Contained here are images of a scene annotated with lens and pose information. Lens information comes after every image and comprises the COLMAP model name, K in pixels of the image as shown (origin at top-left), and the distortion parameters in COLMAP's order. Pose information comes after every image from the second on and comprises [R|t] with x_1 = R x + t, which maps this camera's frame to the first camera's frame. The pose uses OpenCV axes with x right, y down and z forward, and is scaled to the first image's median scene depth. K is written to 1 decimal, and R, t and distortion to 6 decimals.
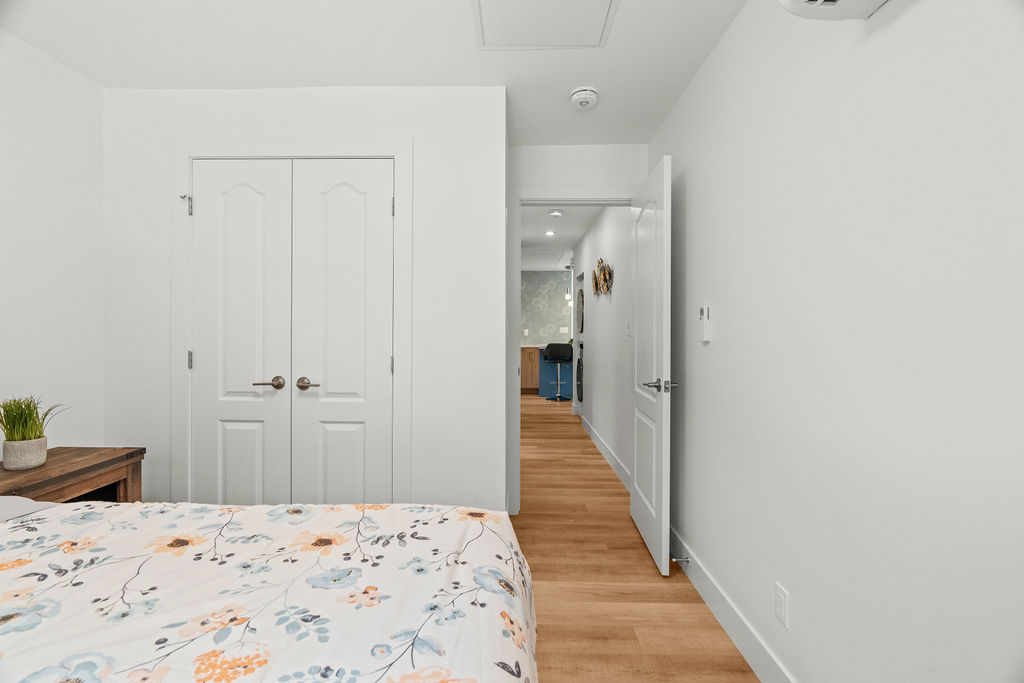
lens RADIAL K [[465.5, 0, 510.9], [0, 465.5, 336.2], [0, 0, 1]] dist [-0.001559, -0.001275]
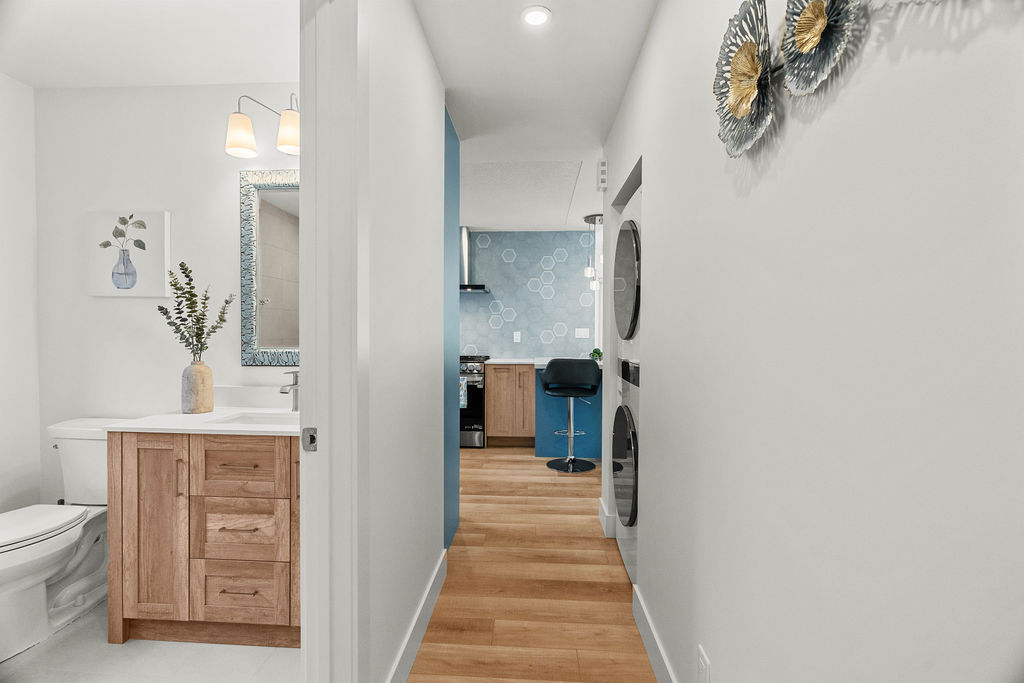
lens RADIAL K [[465.5, 0, 509.0], [0, 465.5, 340.6], [0, 0, 1]] dist [-0.001559, -0.001275]
pose [[0.999192, 0.003764, -0.040009, 0.050976], [-0.003753, 0.999993, 0.000358, -0.003804], [0.040010, -0.000208, 0.999199, 0.455888]]
